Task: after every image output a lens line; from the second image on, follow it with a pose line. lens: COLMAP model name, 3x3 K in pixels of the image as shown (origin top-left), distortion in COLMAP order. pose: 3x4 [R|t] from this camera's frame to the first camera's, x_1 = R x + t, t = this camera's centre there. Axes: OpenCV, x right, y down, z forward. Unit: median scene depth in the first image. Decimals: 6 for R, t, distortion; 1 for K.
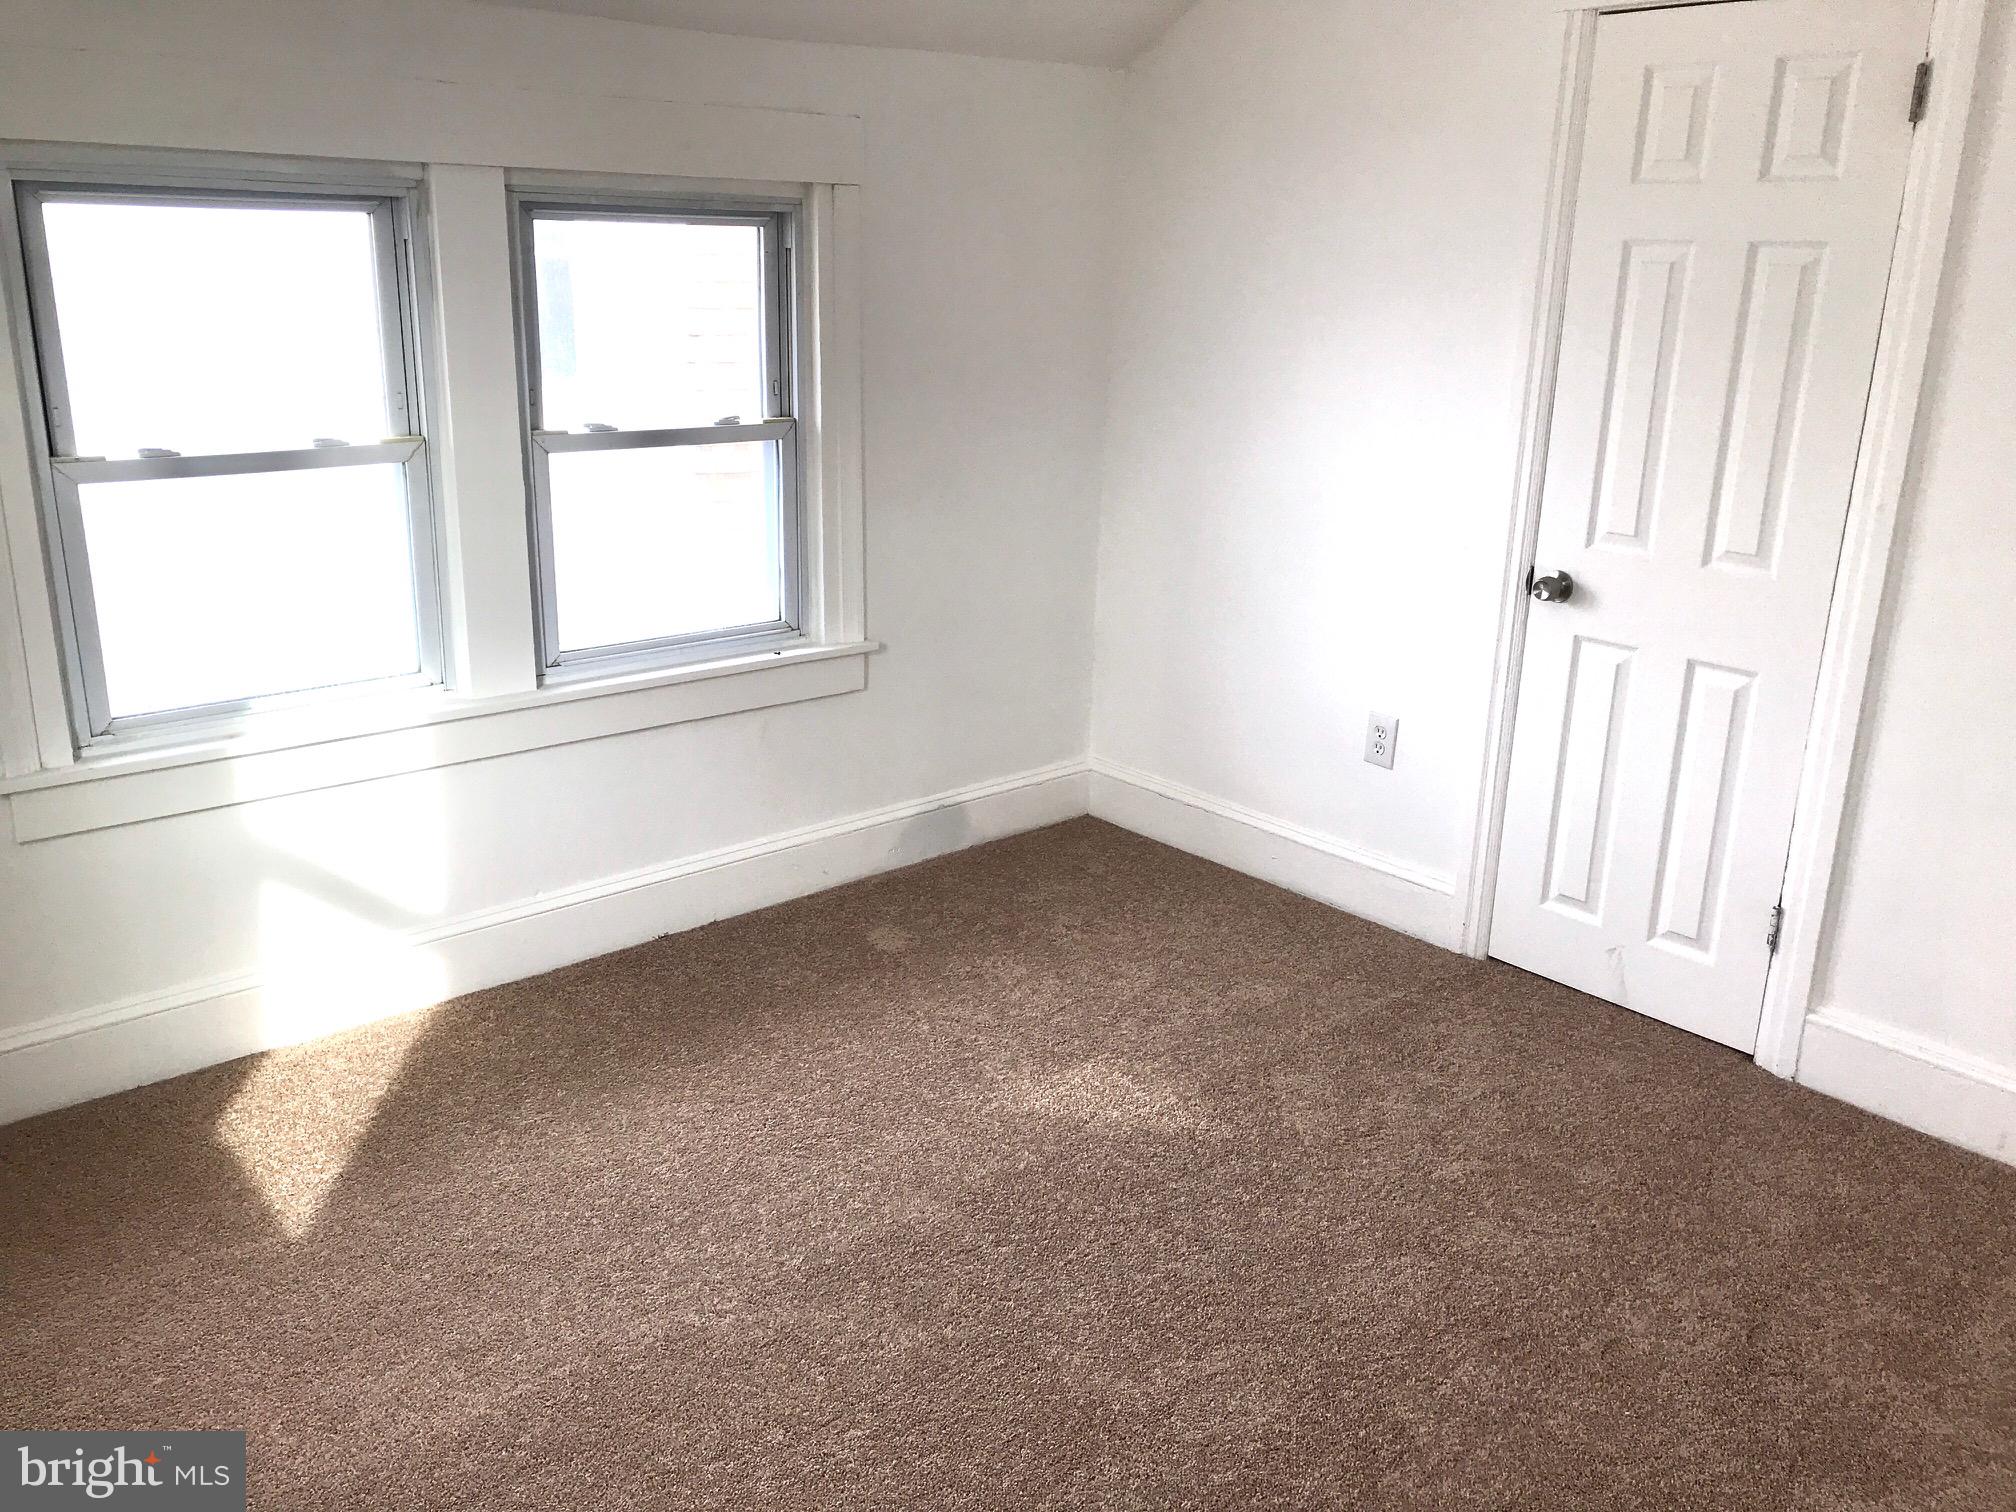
lens RADIAL K [[1673.7, 0, 1002.1], [0, 1673.7, 767.1], [0, 0, 1]] dist [0.074372, -0.065948]
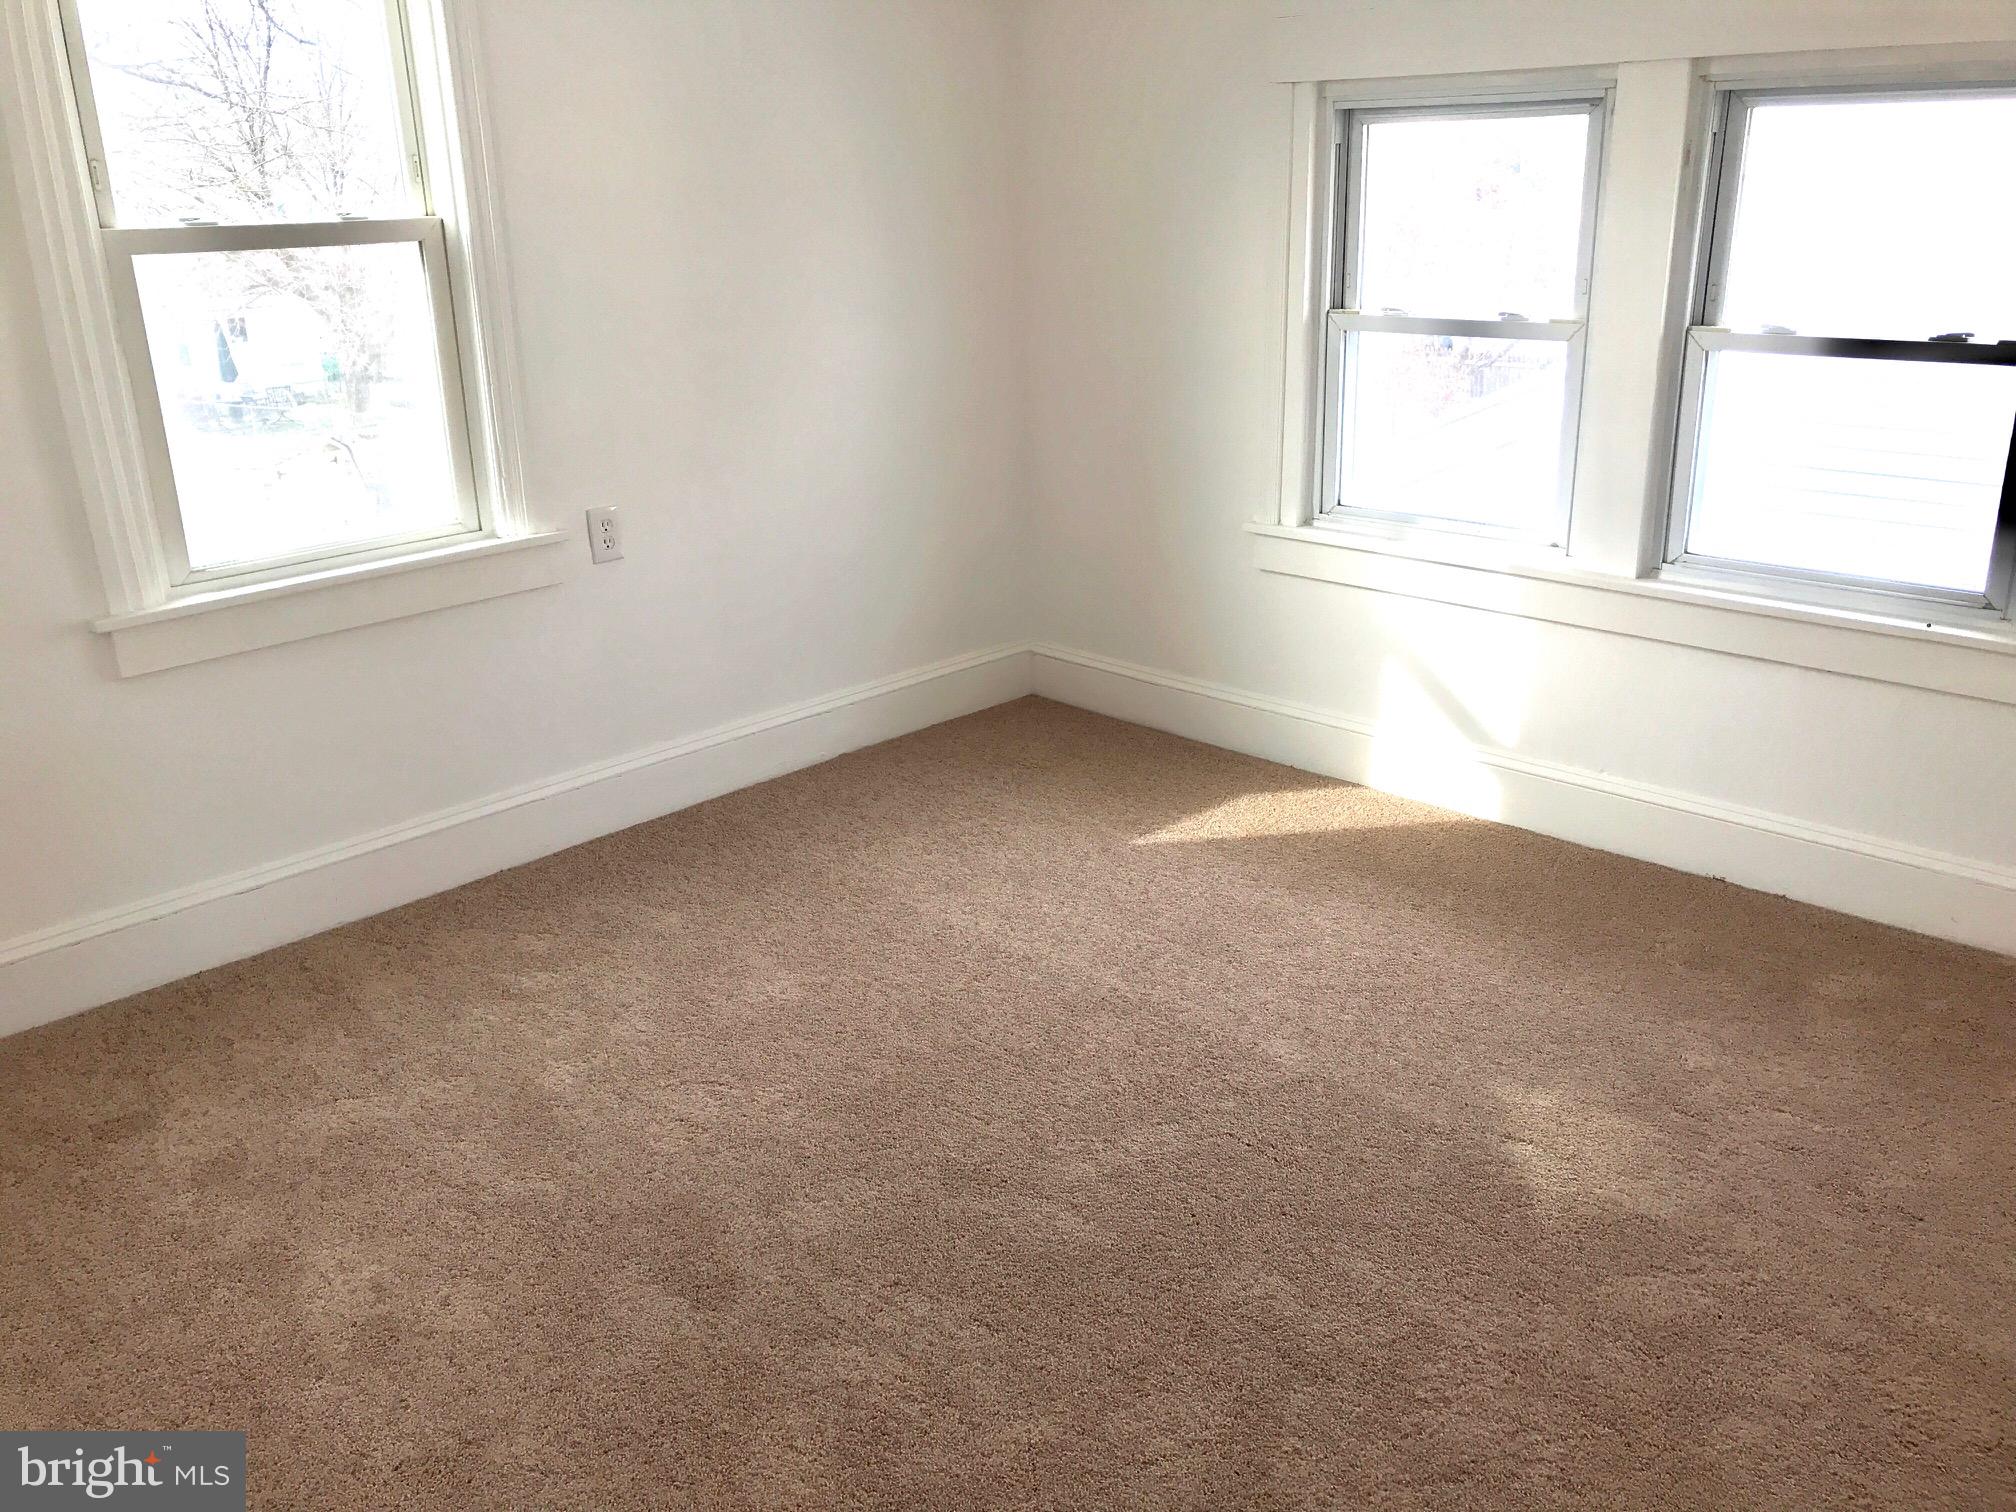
lens RADIAL K [[1673.7, 0, 1003.5], [0, 1673.7, 747.9], [0, 0, 1]] dist [0.074372, -0.065948]
pose [[0.092619, 0.321669, -0.942312, 0.742624], [-0.265849, 0.920012, 0.287926, -0.155963], [0.959555, 0.223845, 0.170726, 0.515107]]
